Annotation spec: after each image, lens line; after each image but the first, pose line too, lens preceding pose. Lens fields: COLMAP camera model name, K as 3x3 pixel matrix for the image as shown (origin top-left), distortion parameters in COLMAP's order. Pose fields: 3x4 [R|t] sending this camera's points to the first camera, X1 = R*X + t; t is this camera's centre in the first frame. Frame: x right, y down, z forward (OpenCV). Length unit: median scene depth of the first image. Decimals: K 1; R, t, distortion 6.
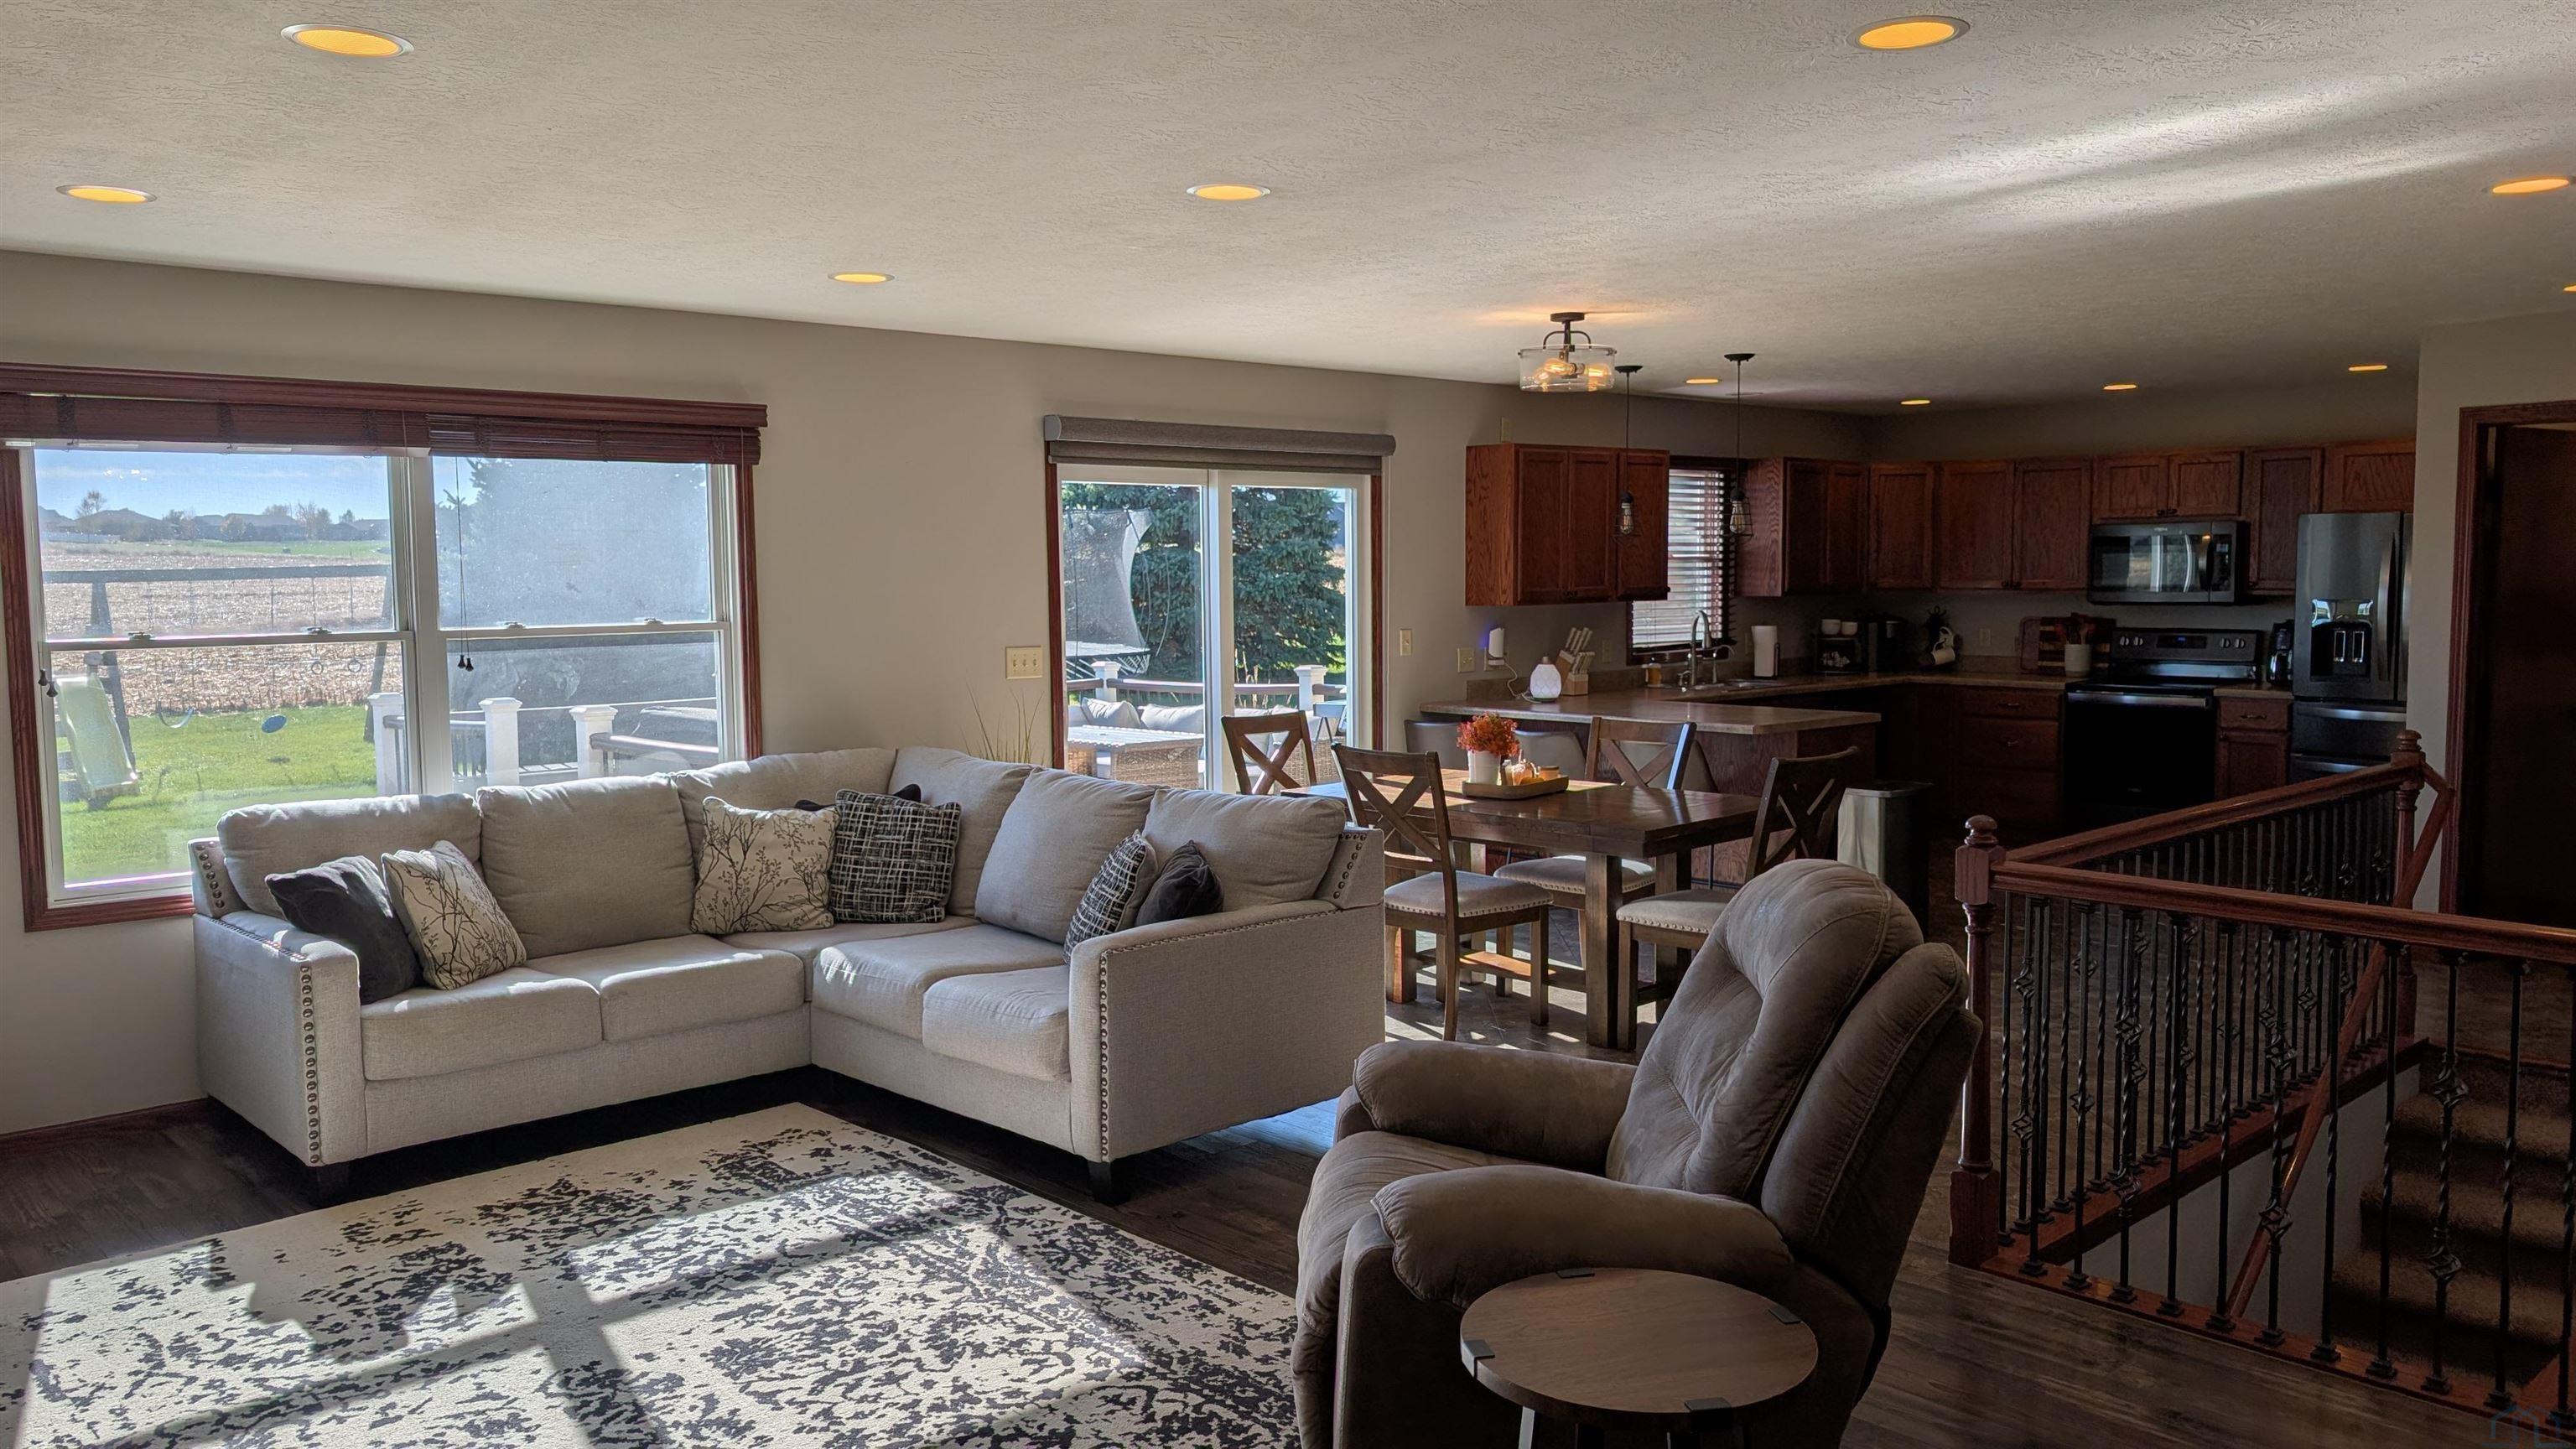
lens RADIAL K [[1866.8, 0, 1274.0], [0, 1866.8, 726.3], [0, 0, 1]] dist [0.007096, -0.000215]
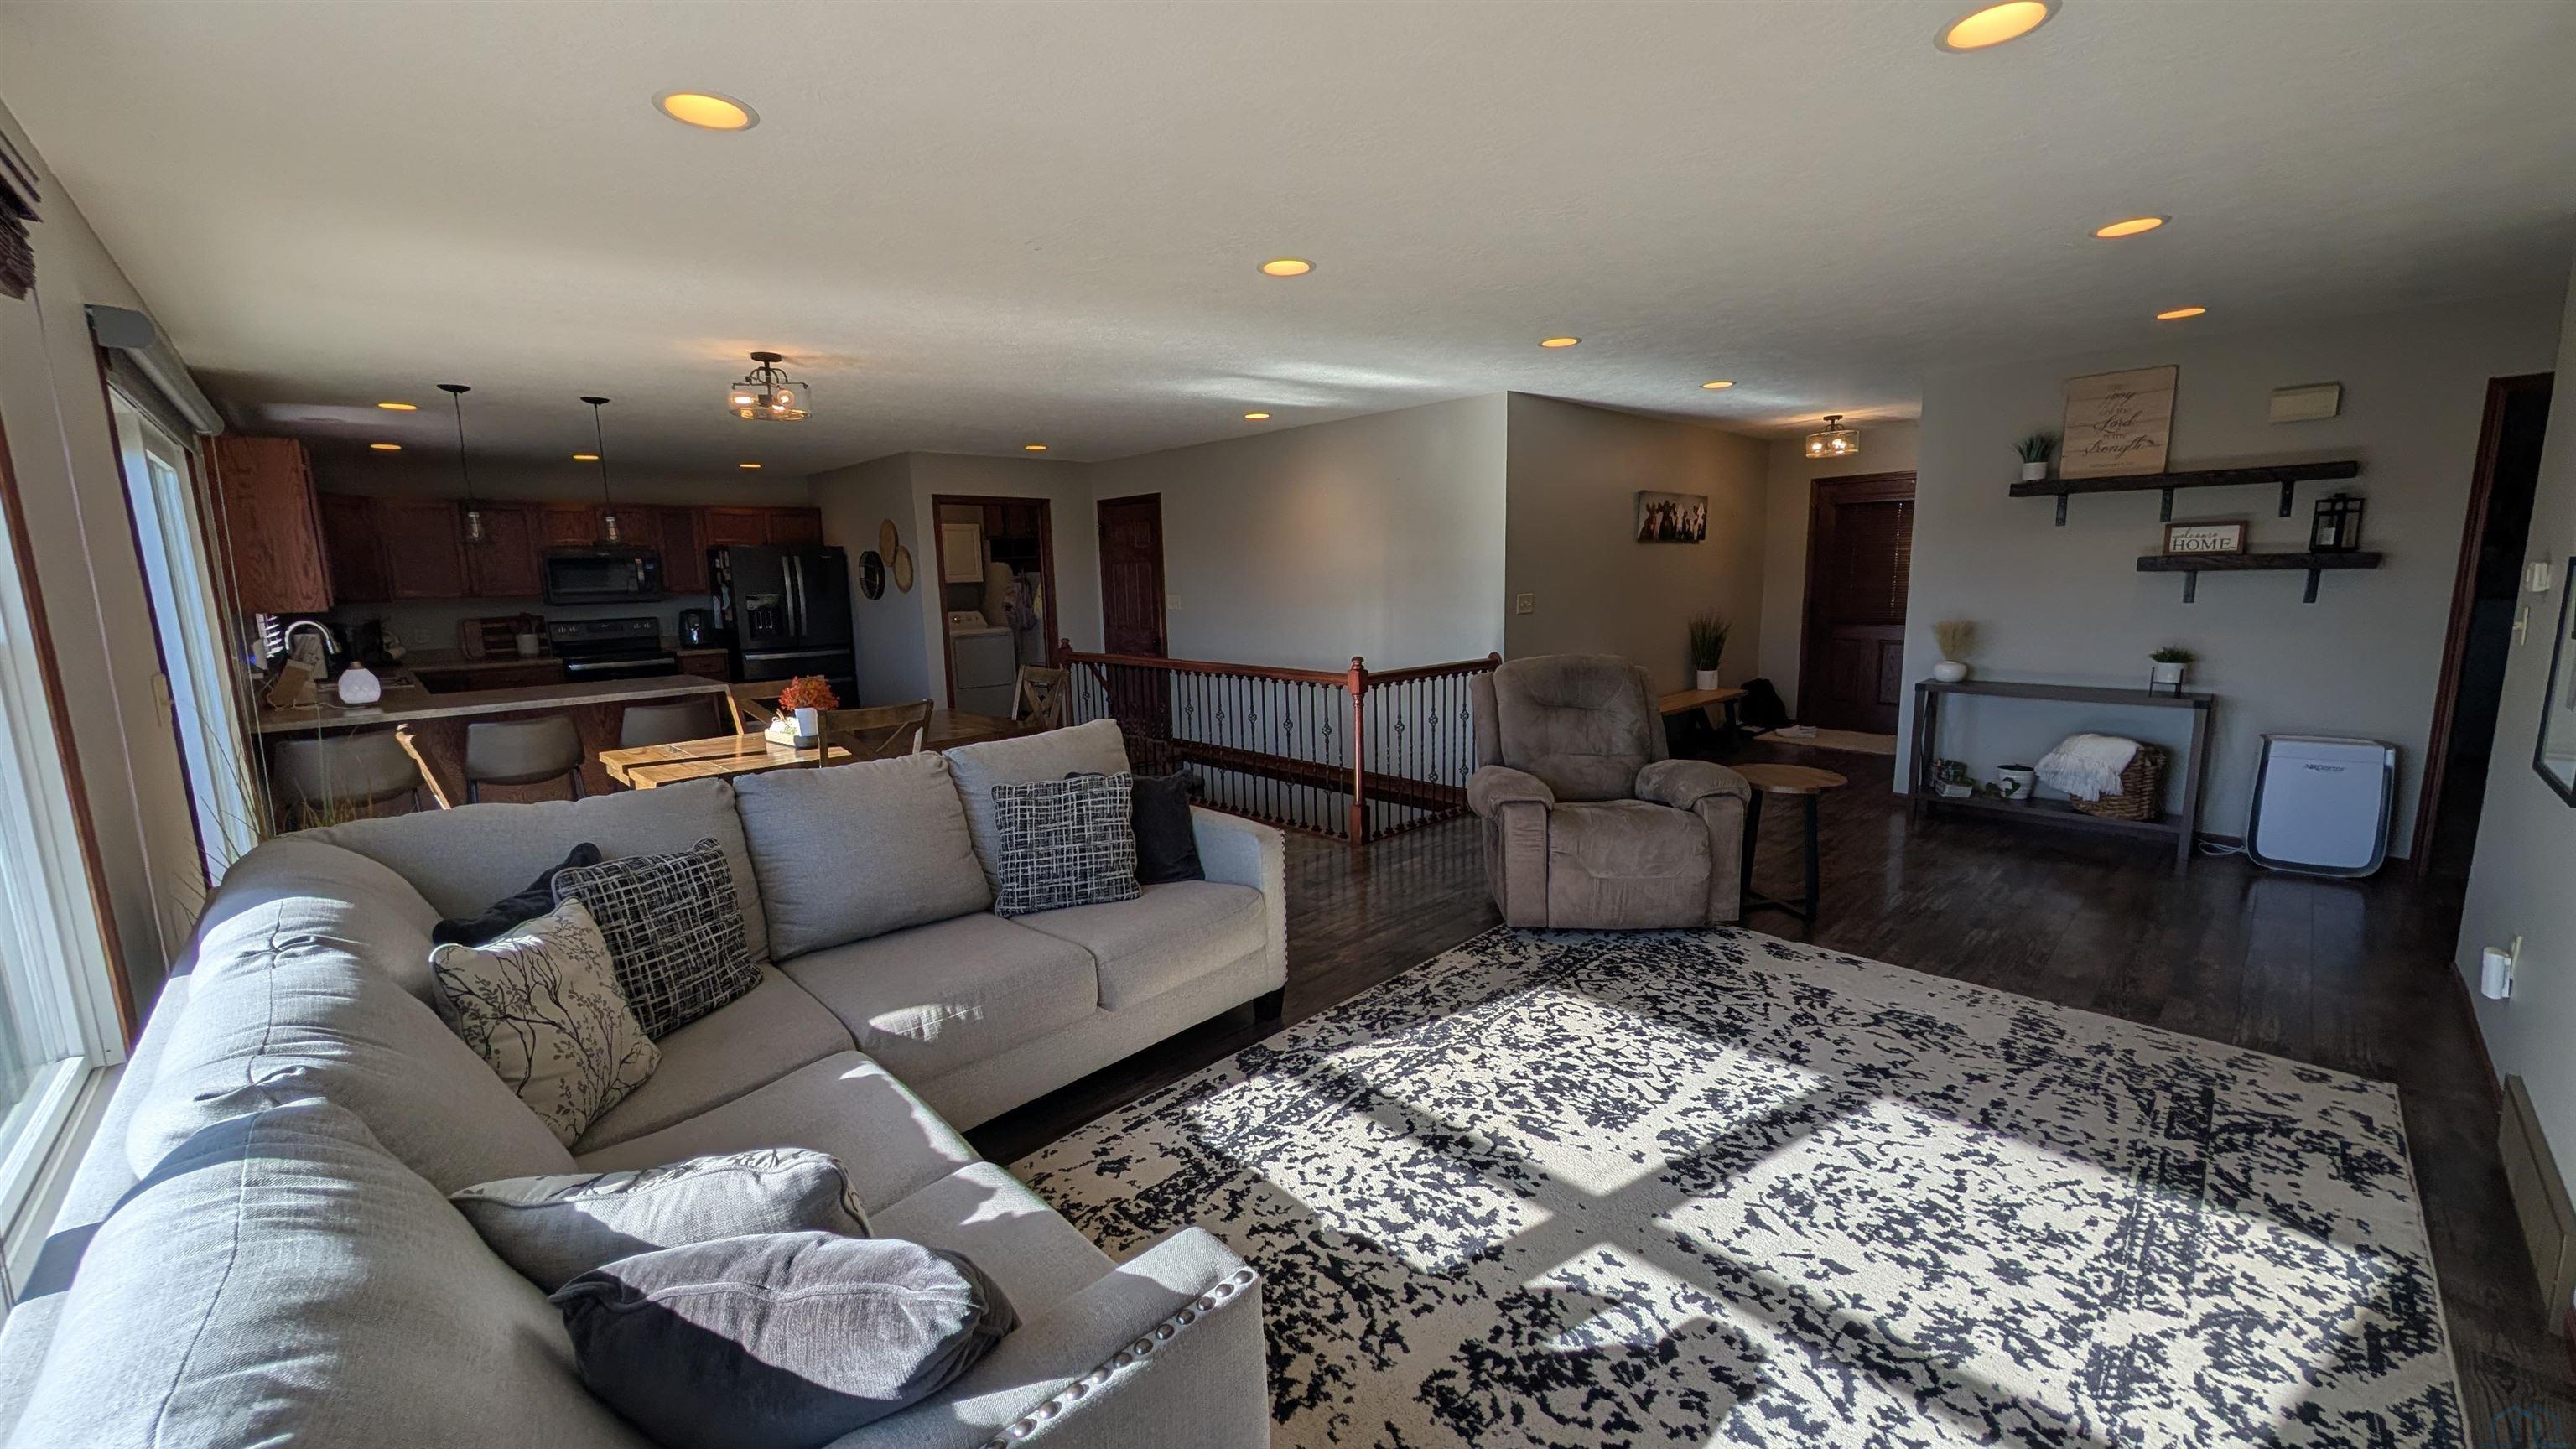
lens RADIAL K [[967.5, 0, 1288.7], [0, 967.5, 727.8], [0, 0, 1]] dist [-0.006312, 0.001890]
pose [[-0.019742, -0.152386, 0.988124, -0.788538], [0.109361, 0.982057, 0.153635, -0.056283], [-0.993806, 0.111095, -0.002723, 1.028805]]
